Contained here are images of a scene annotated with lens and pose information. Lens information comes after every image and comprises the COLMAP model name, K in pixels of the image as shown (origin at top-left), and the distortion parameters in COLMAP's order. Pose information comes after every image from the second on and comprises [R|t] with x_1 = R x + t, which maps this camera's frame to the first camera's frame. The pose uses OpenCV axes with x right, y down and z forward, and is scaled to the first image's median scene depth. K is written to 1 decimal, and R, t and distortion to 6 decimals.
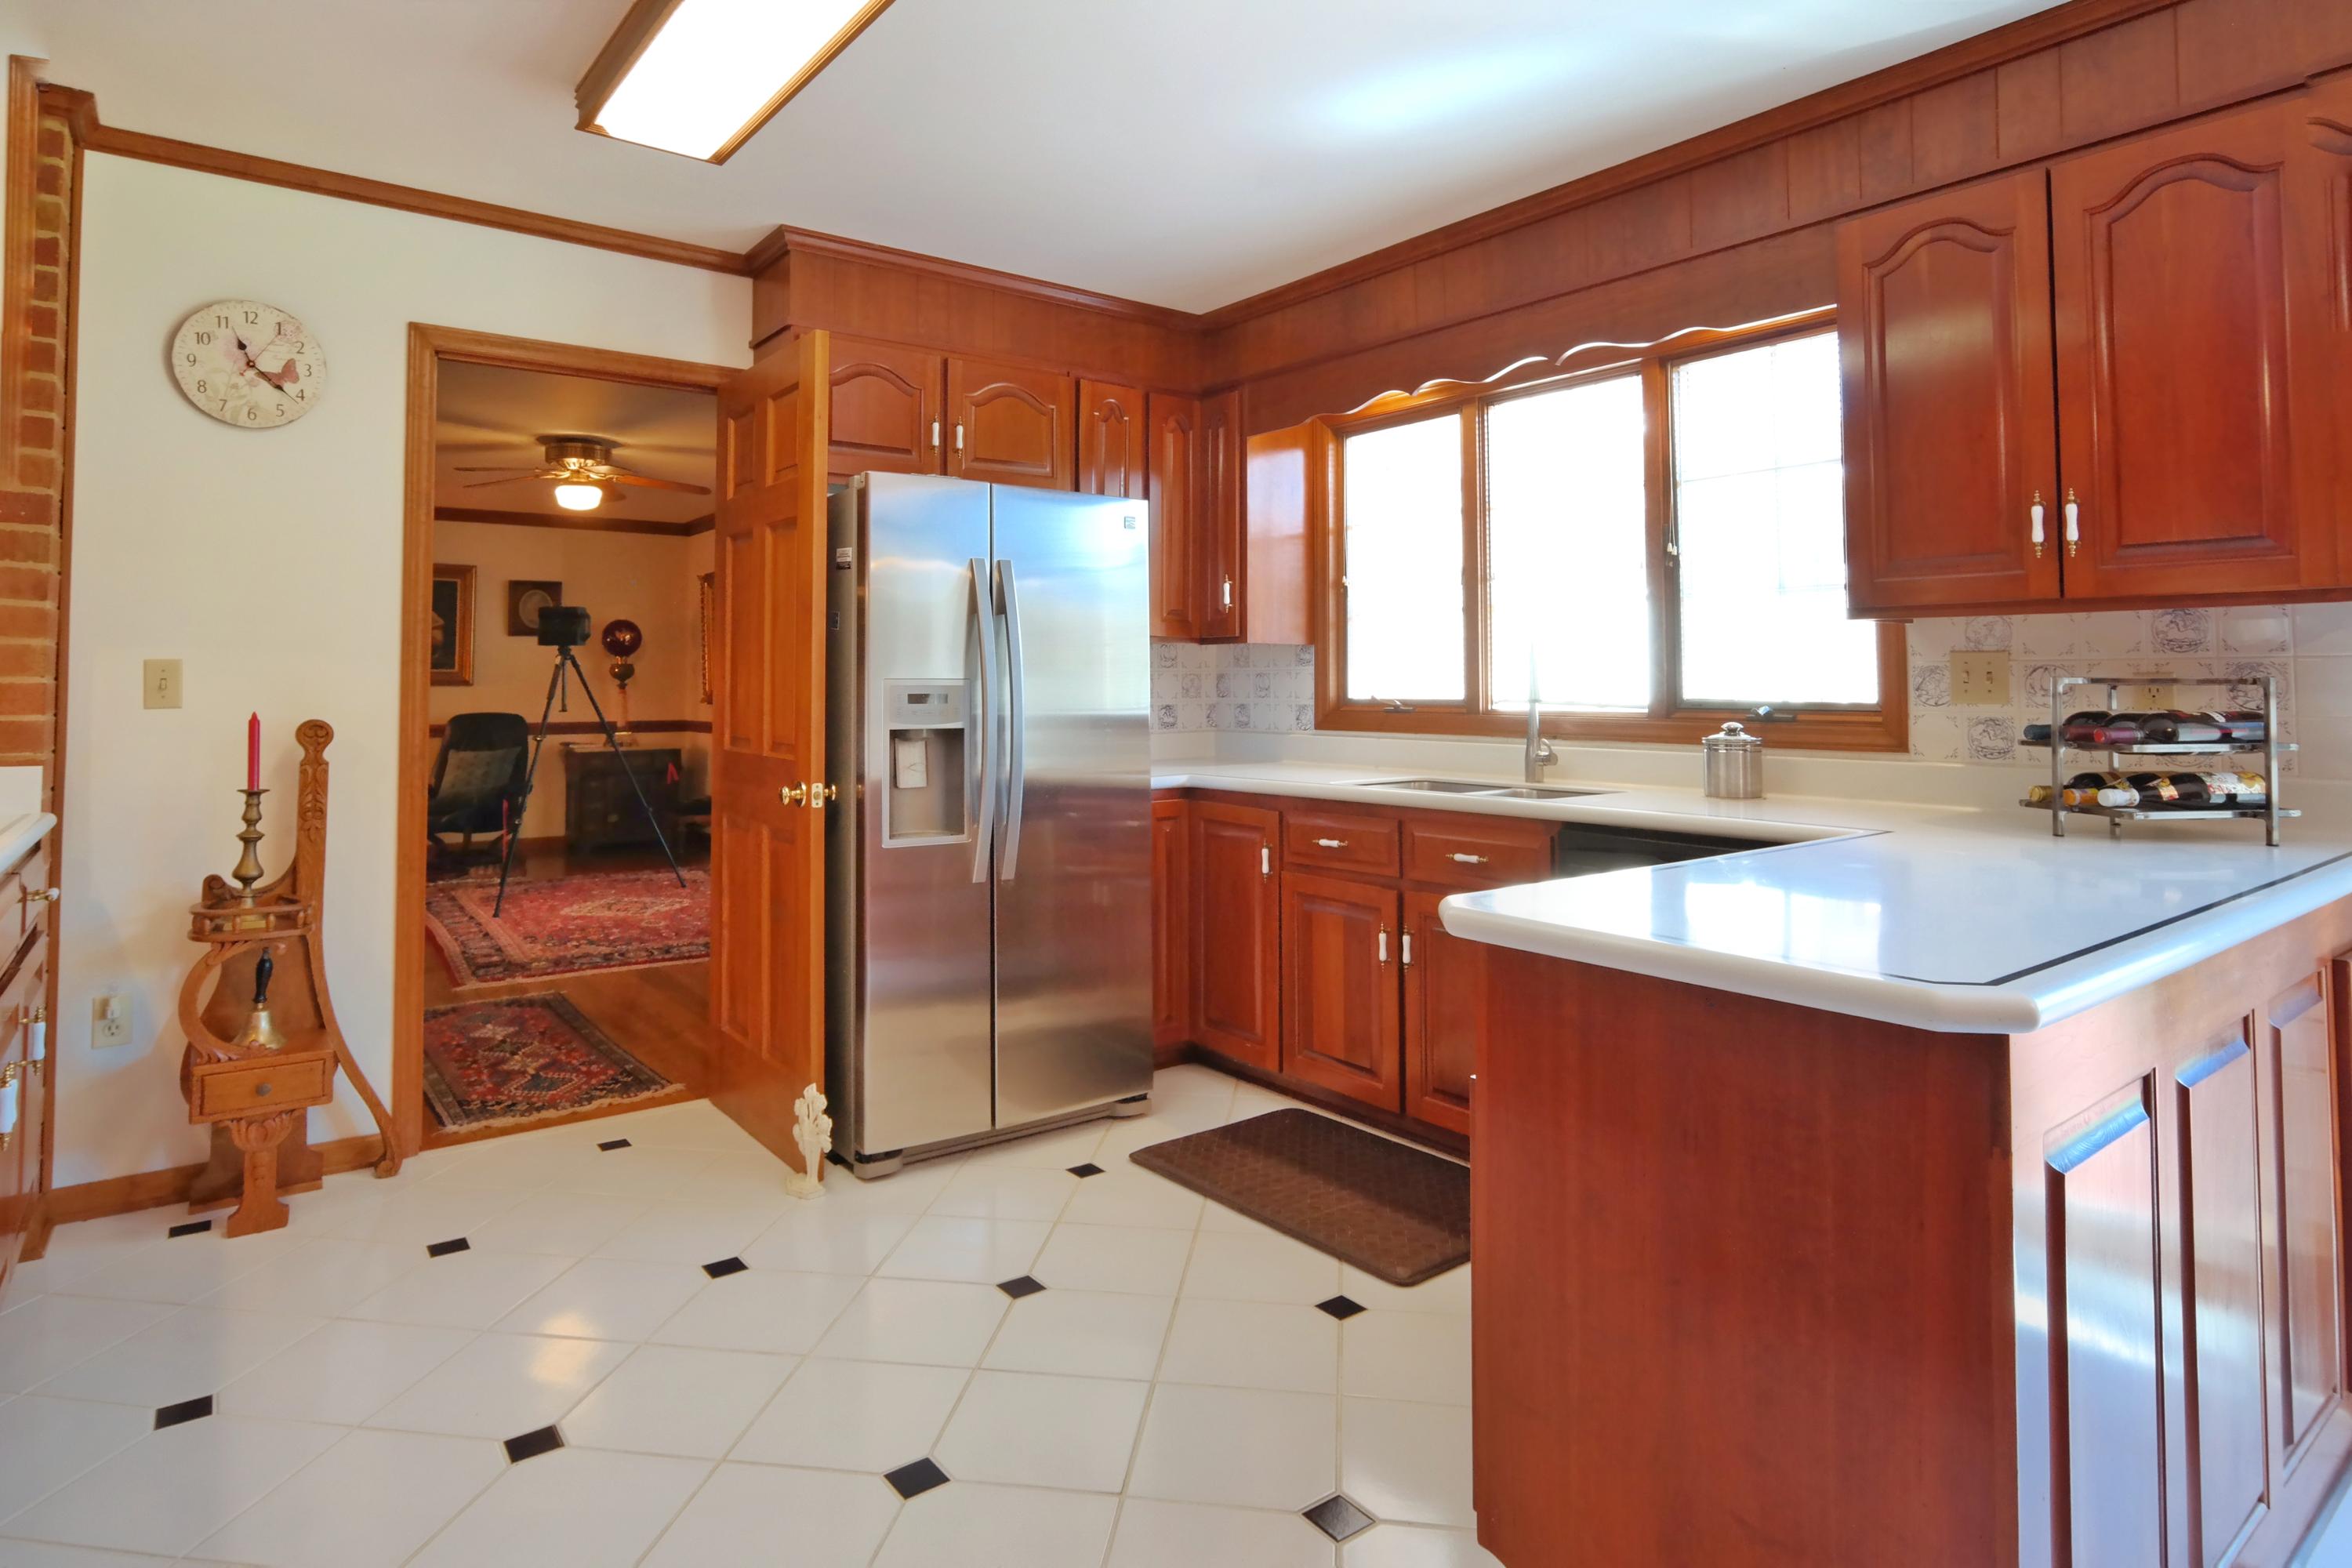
lens RADIAL K [[1273.9, 0, 1164.7], [0, 1273.9, 638.3], [0, 0, 1]] dist [-0.027163, 0.014374]
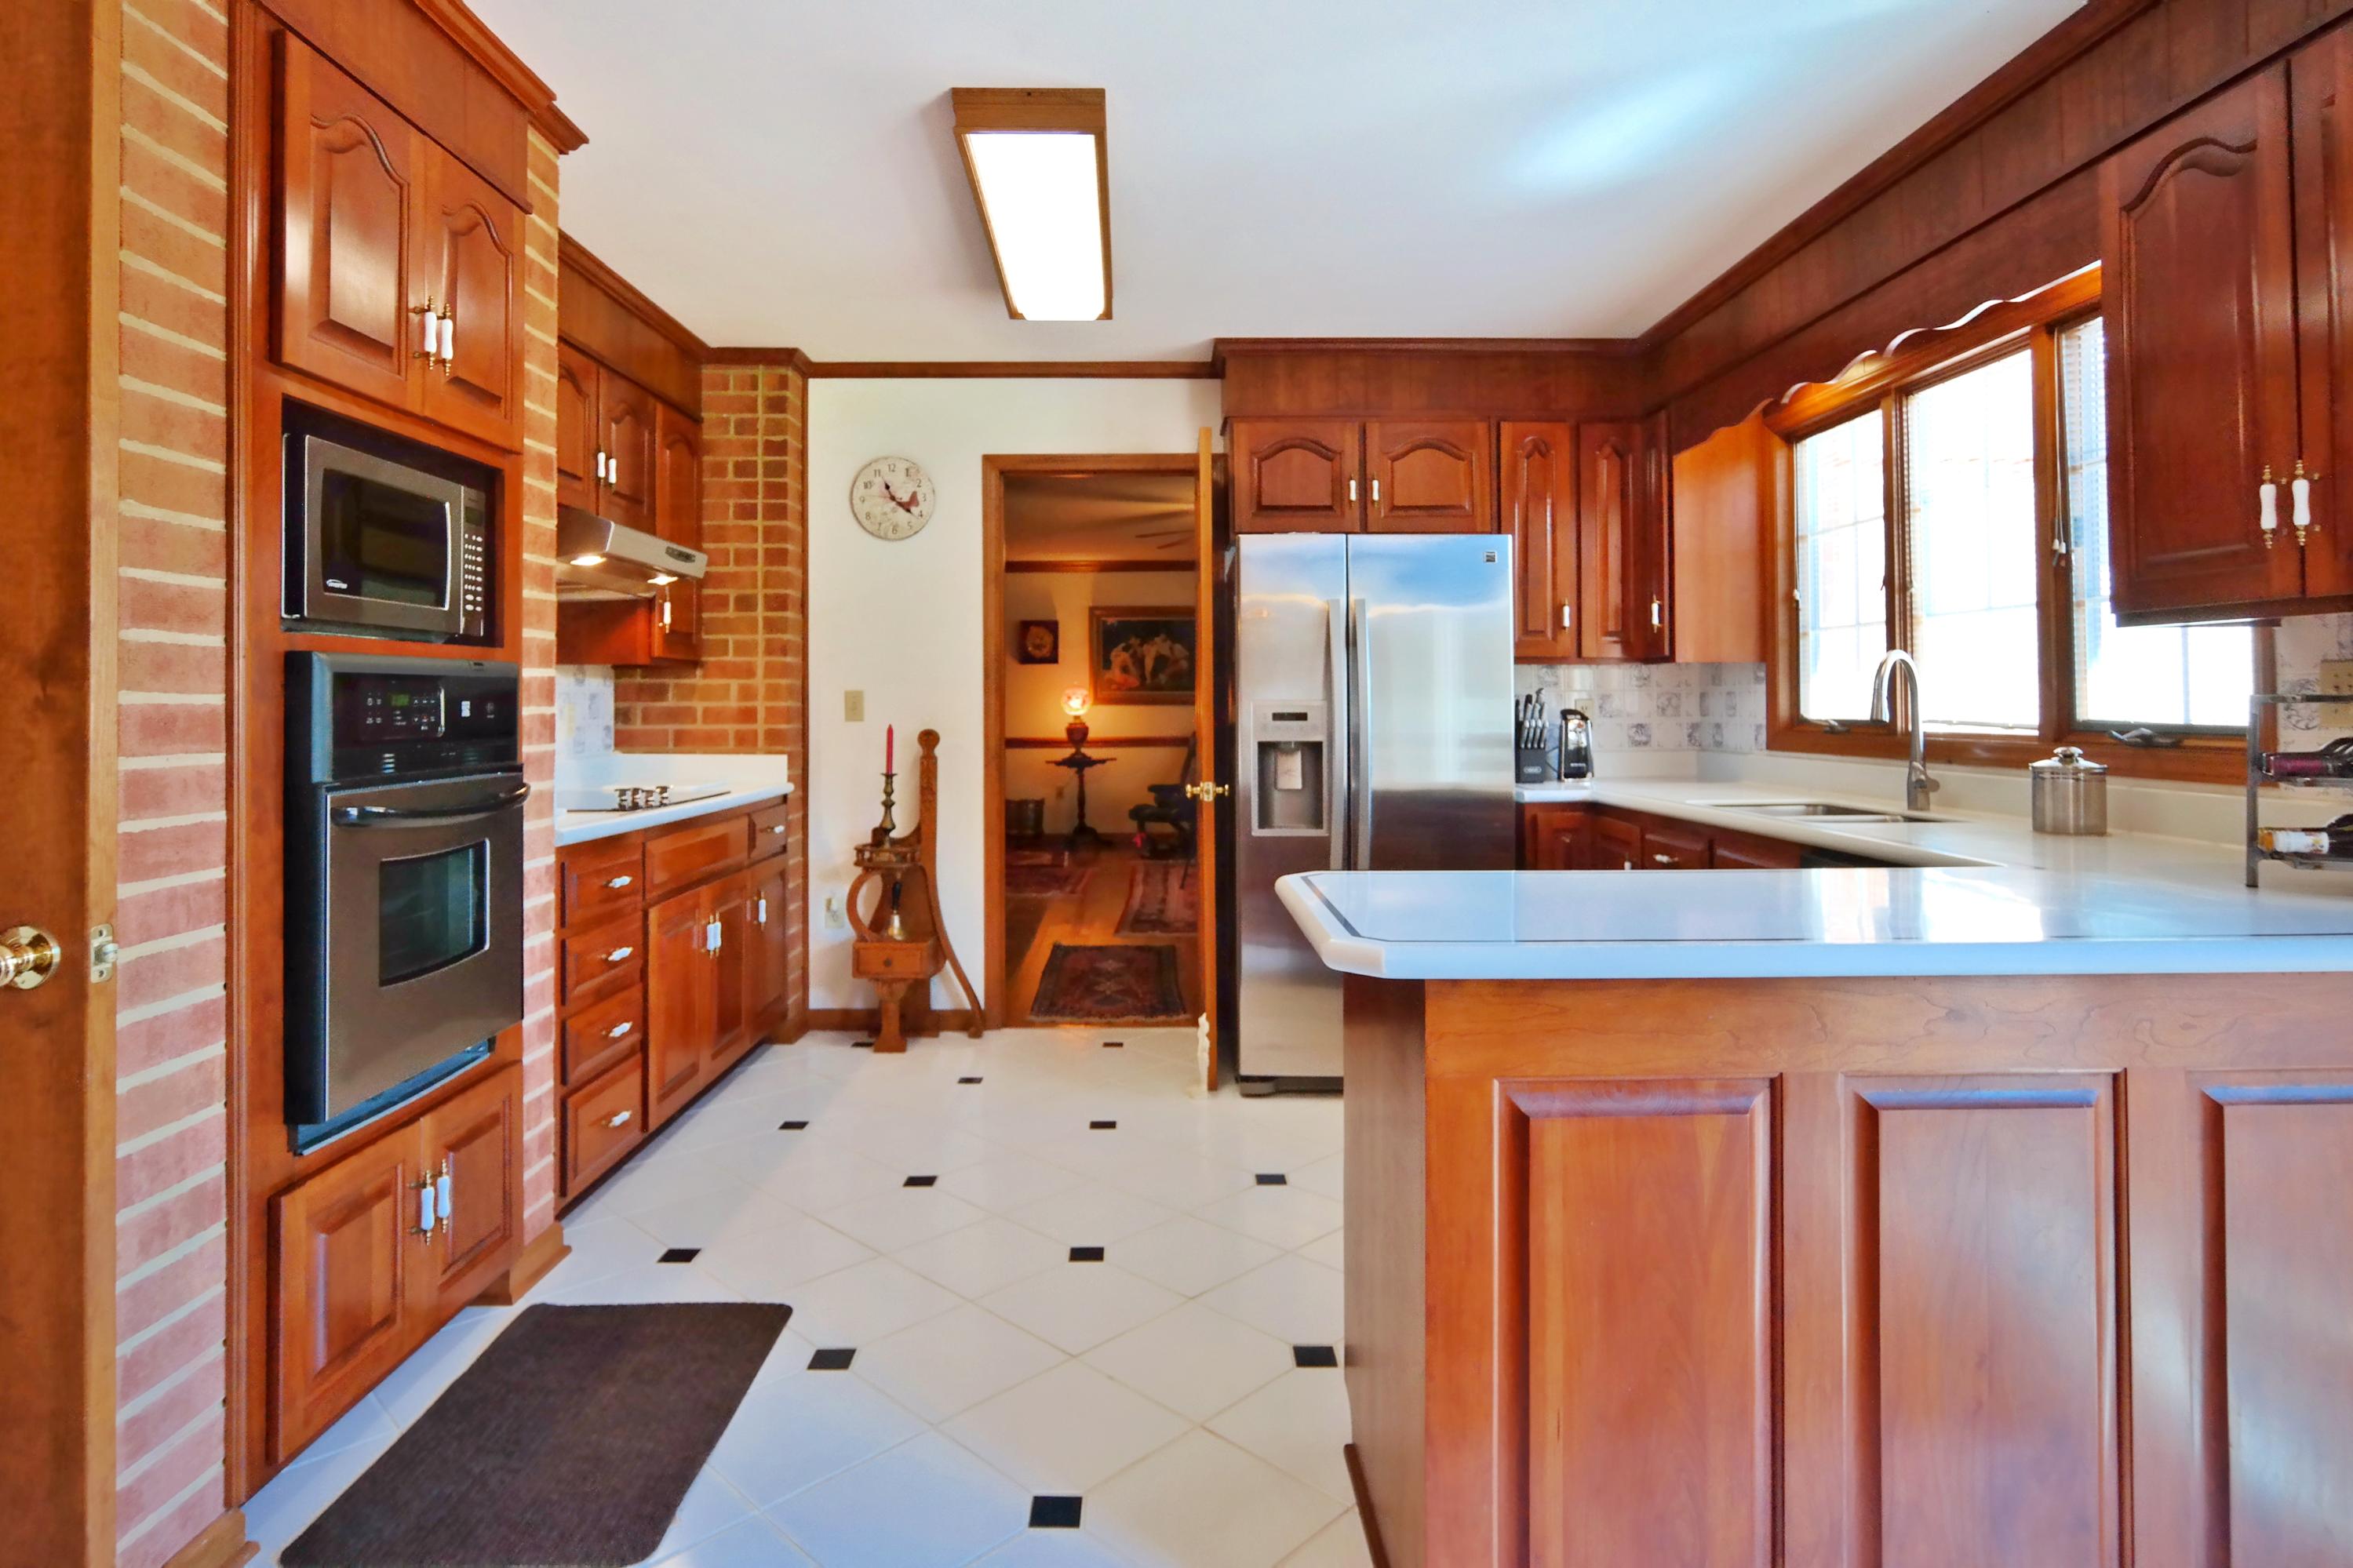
lens RADIAL K [[1279.9, 0, 1162.8], [0, 1279.9, 682.6], [0, 0, 1]] dist [-0.029965, 0.016400]
pose [[0.804030, -0.012123, -0.594465, 0.451670], [0.024195, 0.999631, 0.012339, -0.003301], [0.594096, -0.024304, 0.804027, -0.062560]]
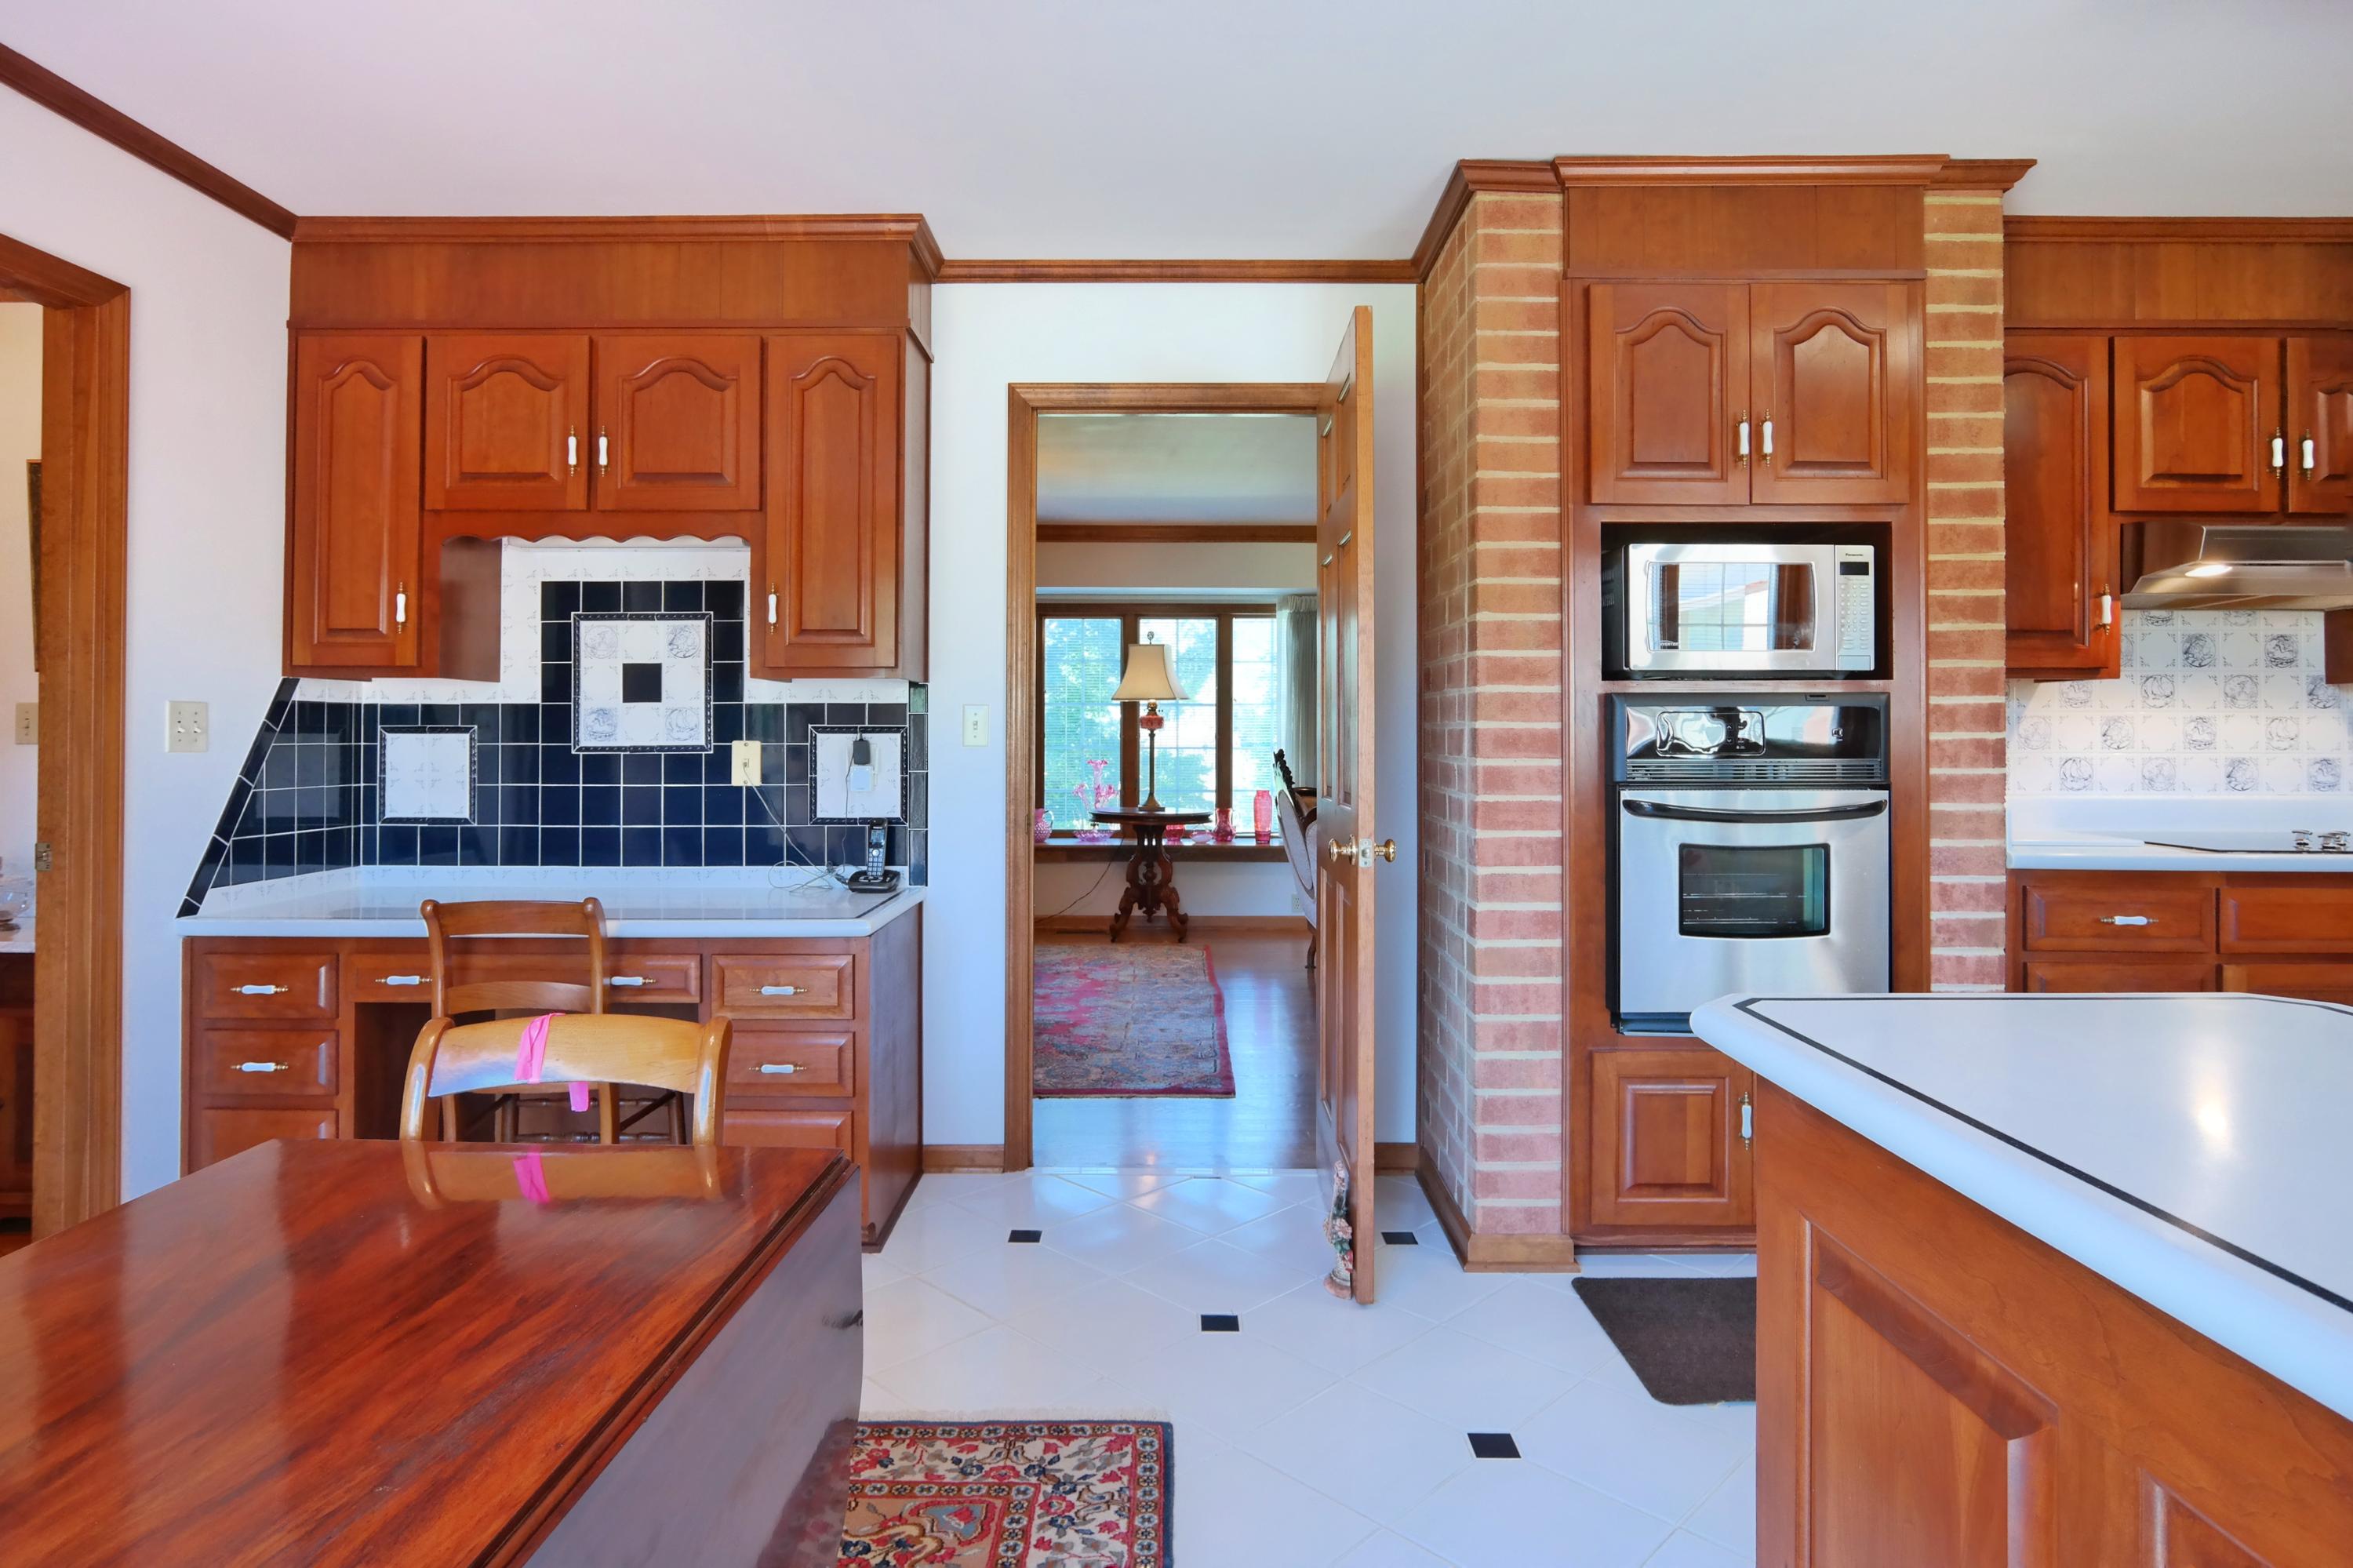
lens RADIAL K [[1297.9, 0, 1162.2], [0, 1297.9, 717.7], [0, 0, 1]] dist [-0.028170, 0.018850]
pose [[-0.603376, -0.008846, -0.797408, 0.684810], [0.025847, 0.999196, -0.030642, 0.016410], [0.797038, -0.039099, -0.602662, 0.473094]]
